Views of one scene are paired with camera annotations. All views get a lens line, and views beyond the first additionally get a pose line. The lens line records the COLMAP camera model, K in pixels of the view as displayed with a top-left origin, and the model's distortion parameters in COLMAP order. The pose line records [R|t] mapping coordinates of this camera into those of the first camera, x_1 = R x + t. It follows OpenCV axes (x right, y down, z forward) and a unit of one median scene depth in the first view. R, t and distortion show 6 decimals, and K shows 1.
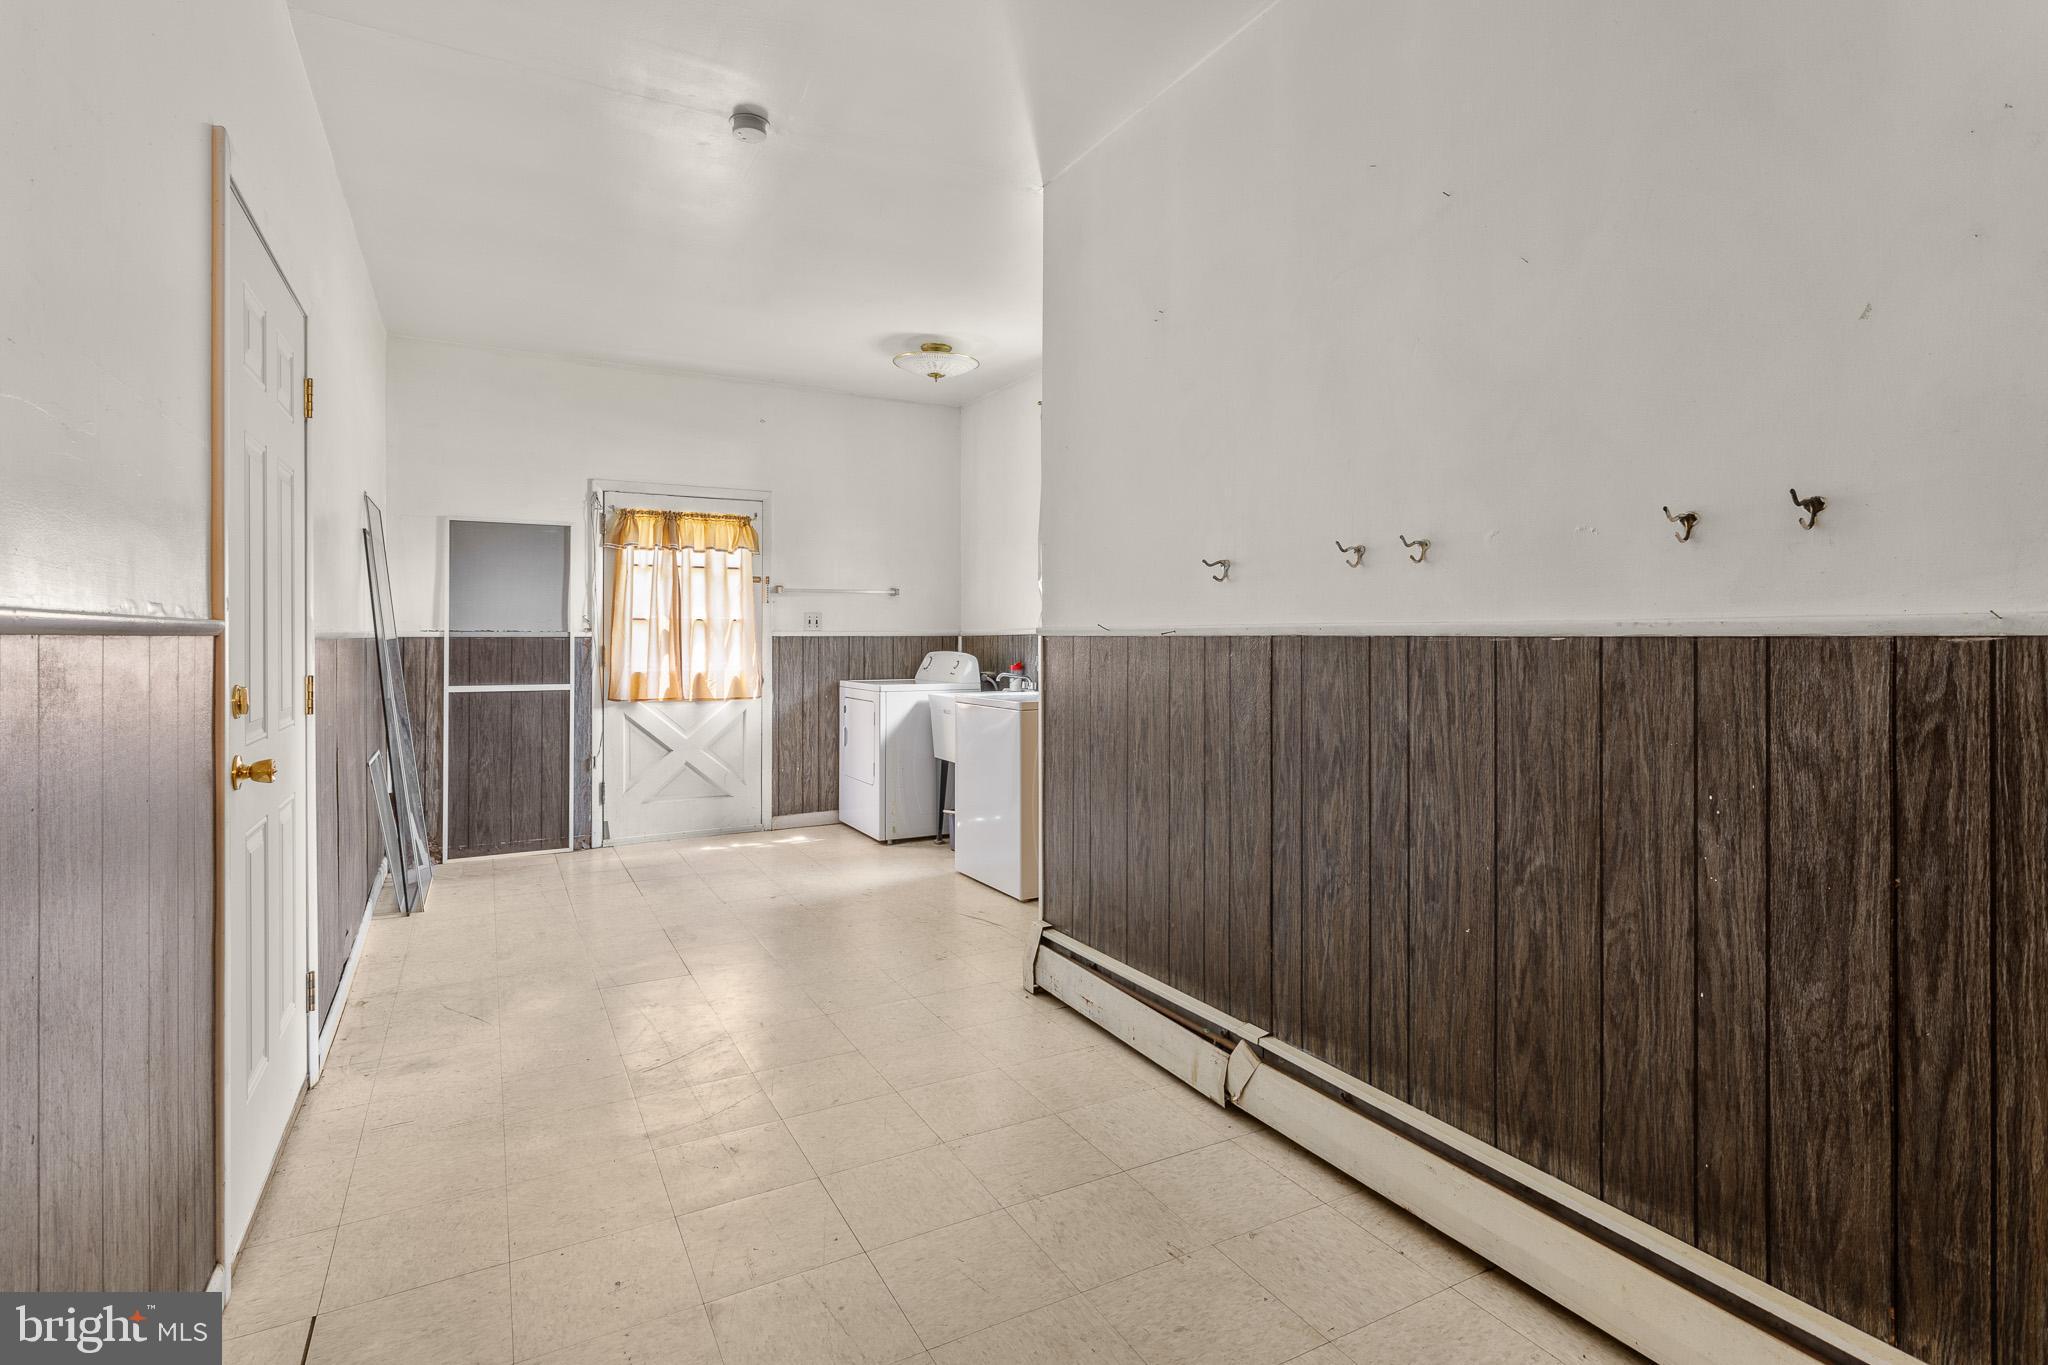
lens RADIAL K [[994.0, 0, 1025.4], [0, 994.0, 645.1], [0, 0, 1]] dist [0.001617, 0.001246]
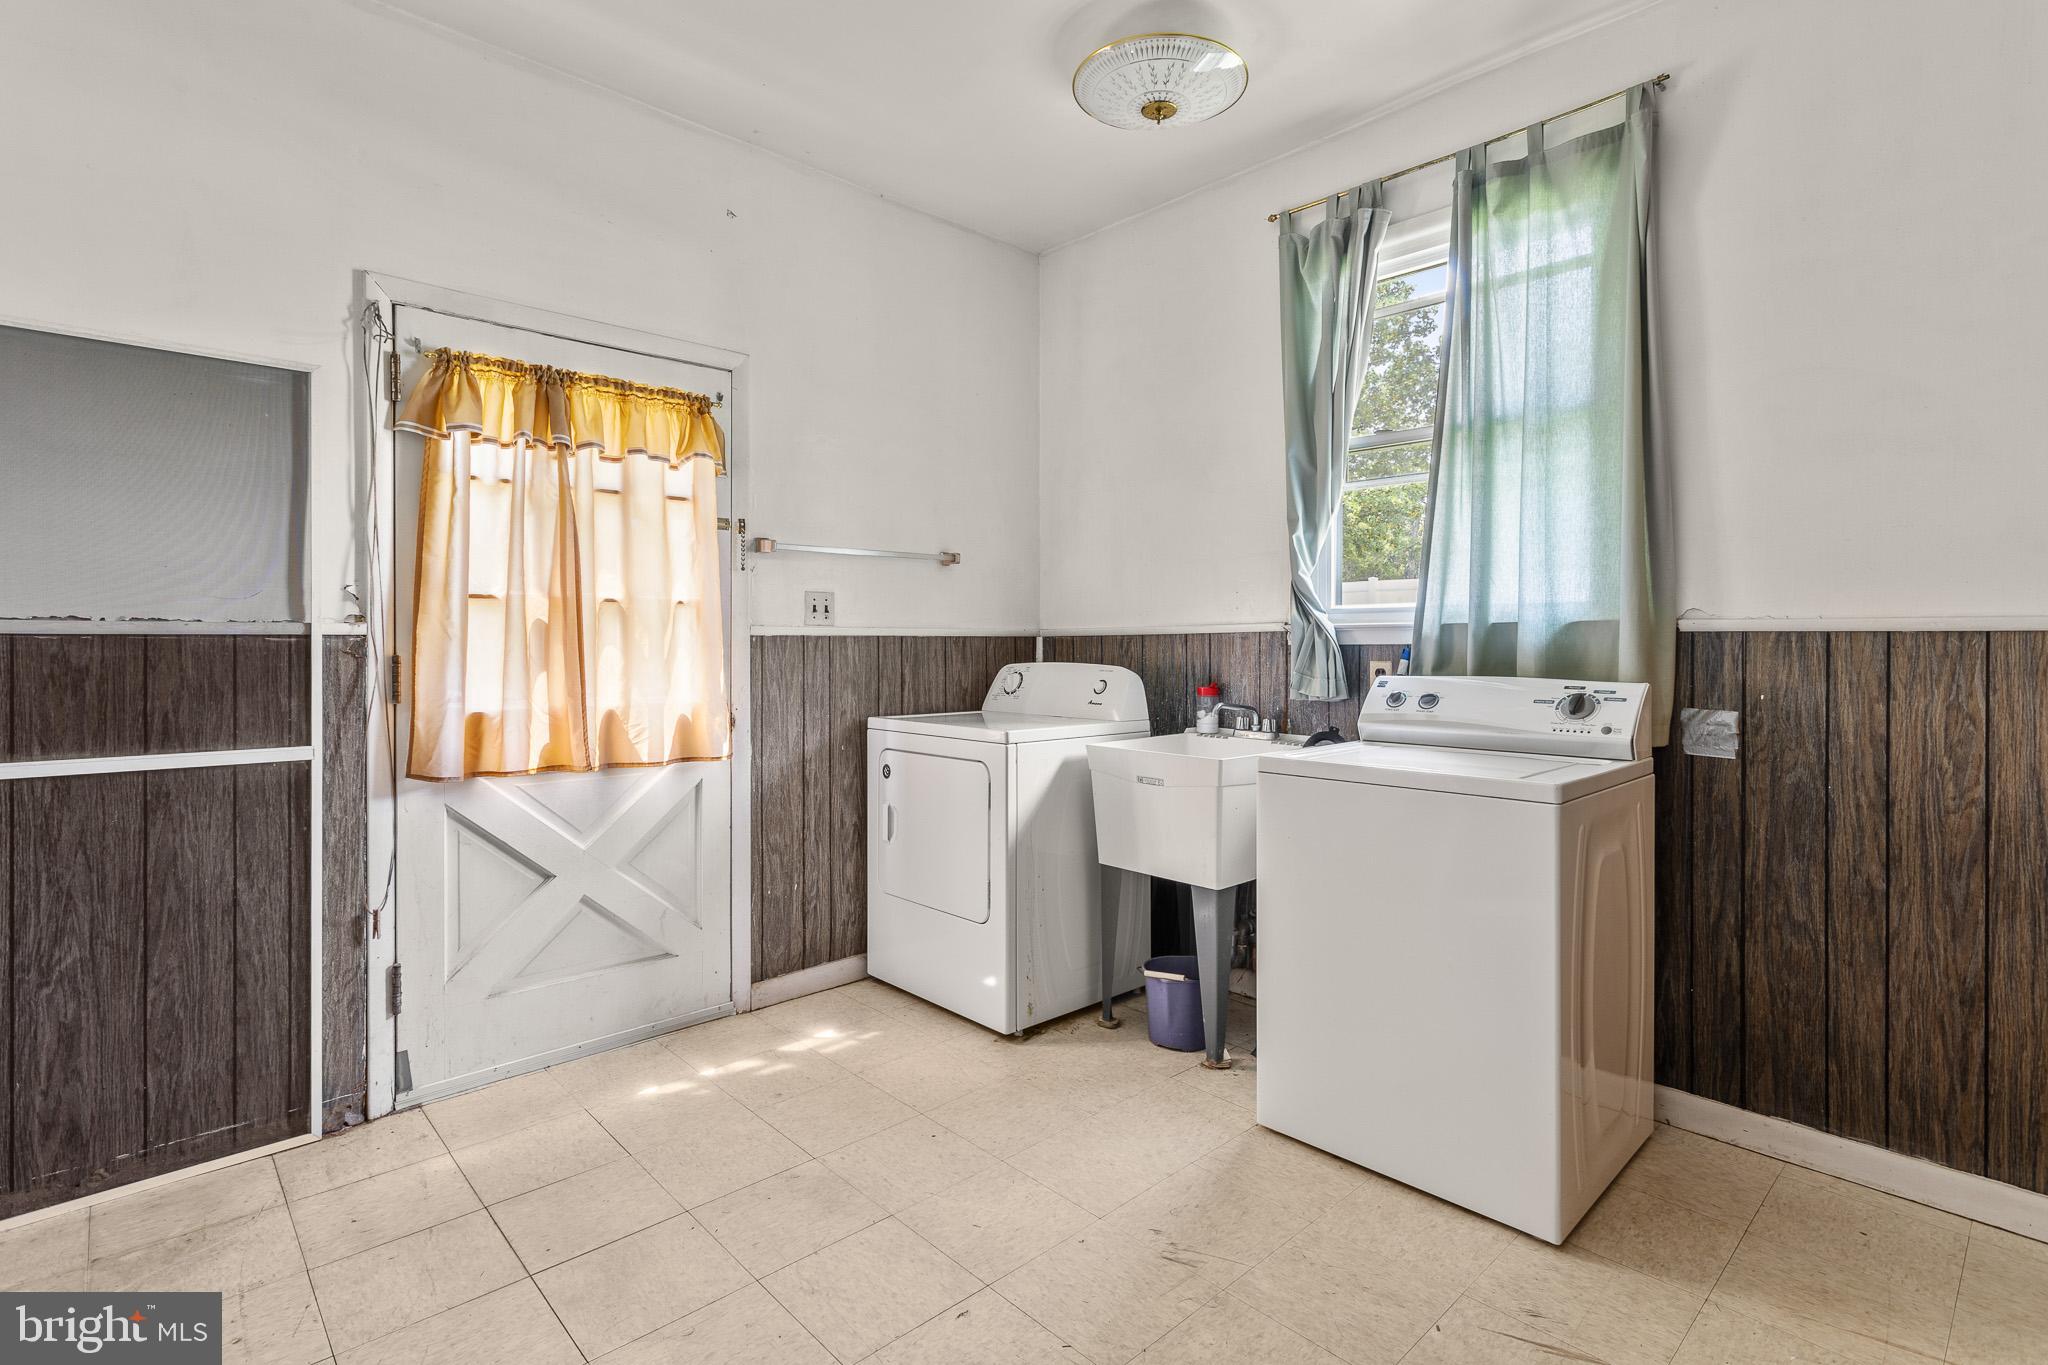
lens RADIAL K [[969.8, 0, 1021.9], [0, 969.8, 655.0], [0, 0, 1]] dist [0.001196, 0.000525]
pose [[0.971760, -0.003496, 0.235946, -0.247938], [0.002703, 0.999990, 0.003682, -0.000298], [-0.235957, -0.002940, 0.971759, 0.500191]]
